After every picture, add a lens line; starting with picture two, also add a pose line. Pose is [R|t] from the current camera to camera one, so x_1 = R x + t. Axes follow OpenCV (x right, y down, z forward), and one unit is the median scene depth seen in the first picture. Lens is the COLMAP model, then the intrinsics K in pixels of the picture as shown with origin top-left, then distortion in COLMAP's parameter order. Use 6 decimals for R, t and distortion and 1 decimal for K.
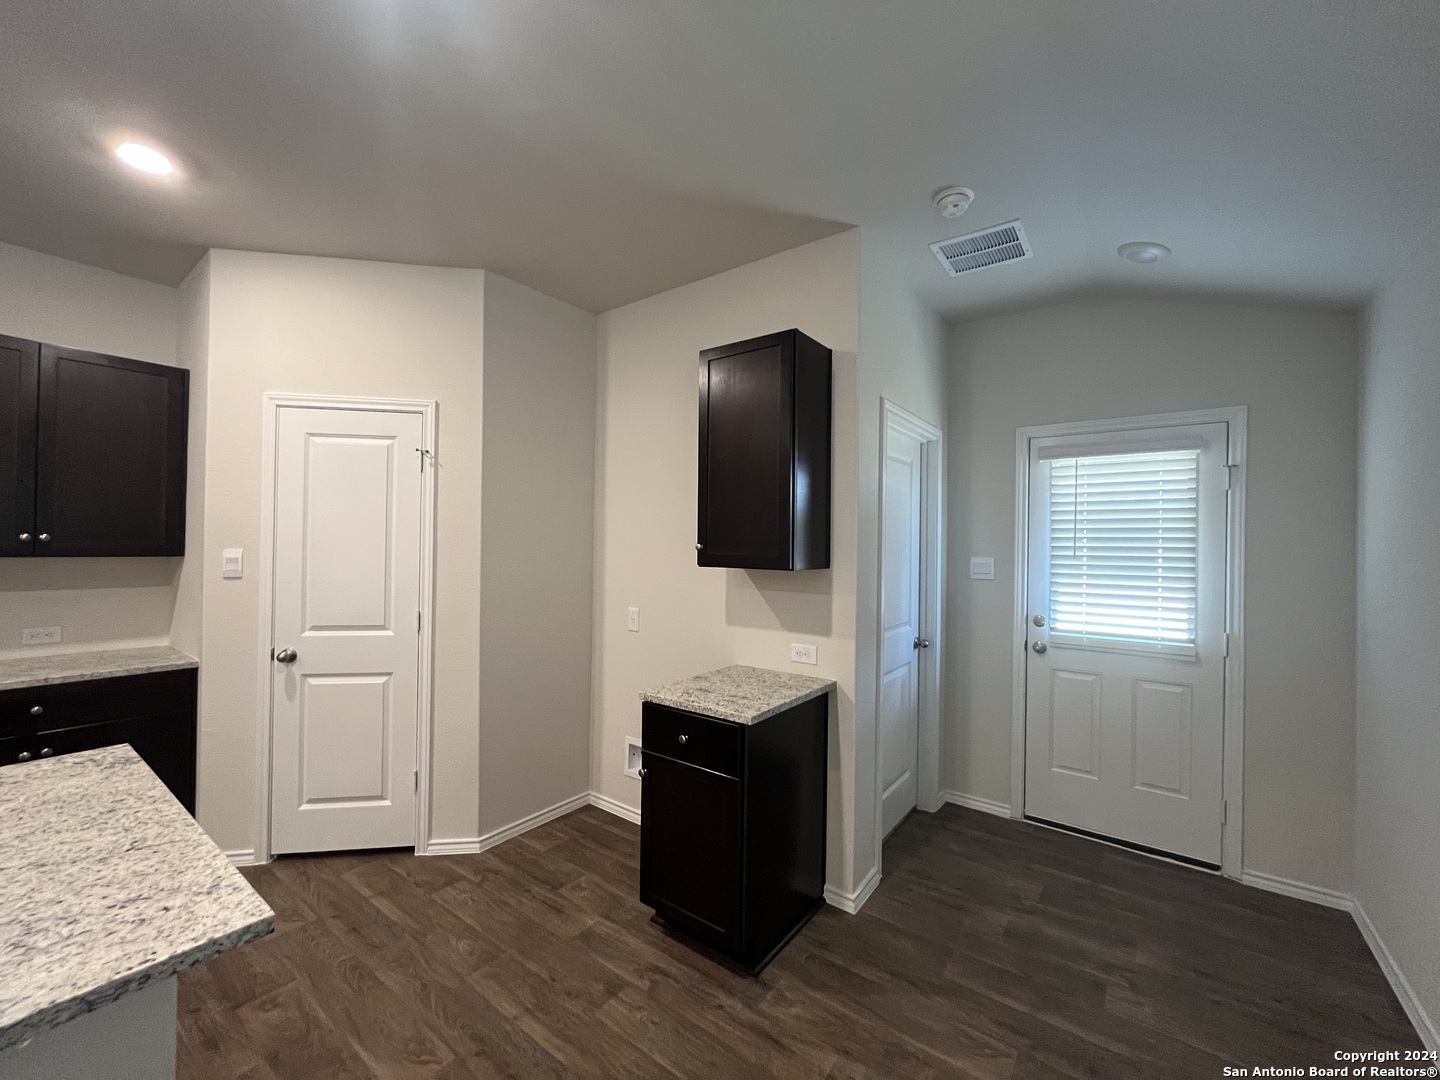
lens RADIAL K [[580.0, 0, 722.0], [0, 580.0, 541.7], [0, 0, 1]] dist [-0.000995, 0.000163]
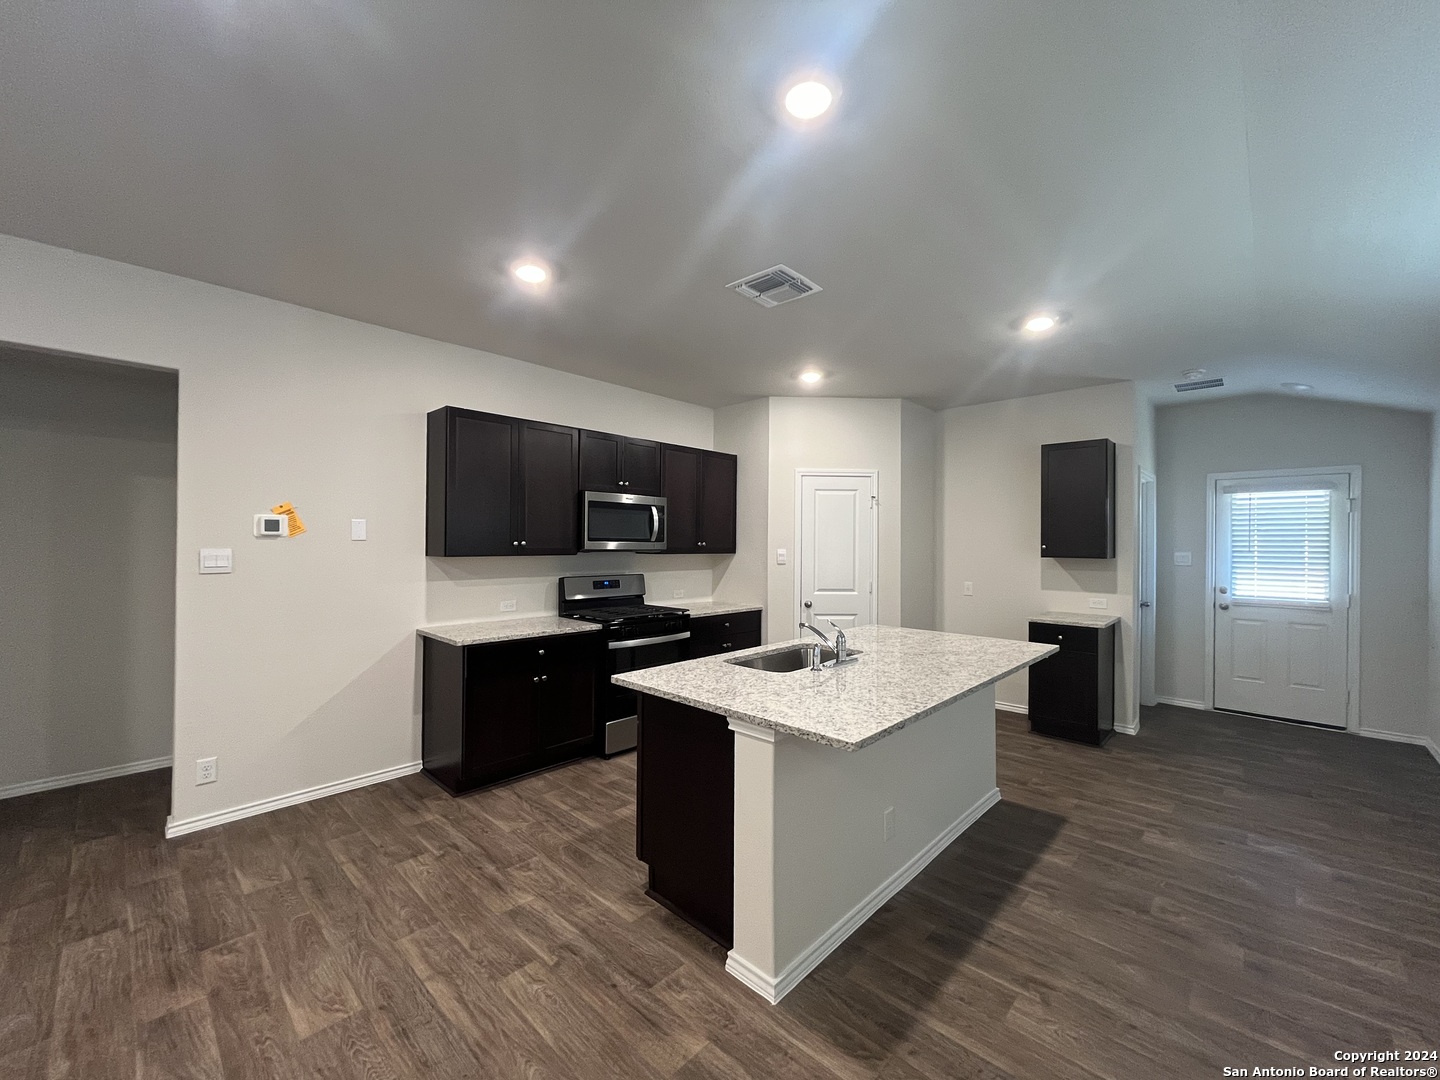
lens RADIAL K [[580.0, 0, 719.0], [0, 580.0, 541.2], [0, 0, 1]] dist [-0.000995, 0.000163]
pose [[0.992414, -0.007163, -0.122735, -0.781209], [0.007323, 0.999973, 0.000853, -0.018167], [0.122726, -0.001745, 0.992439, -0.944274]]
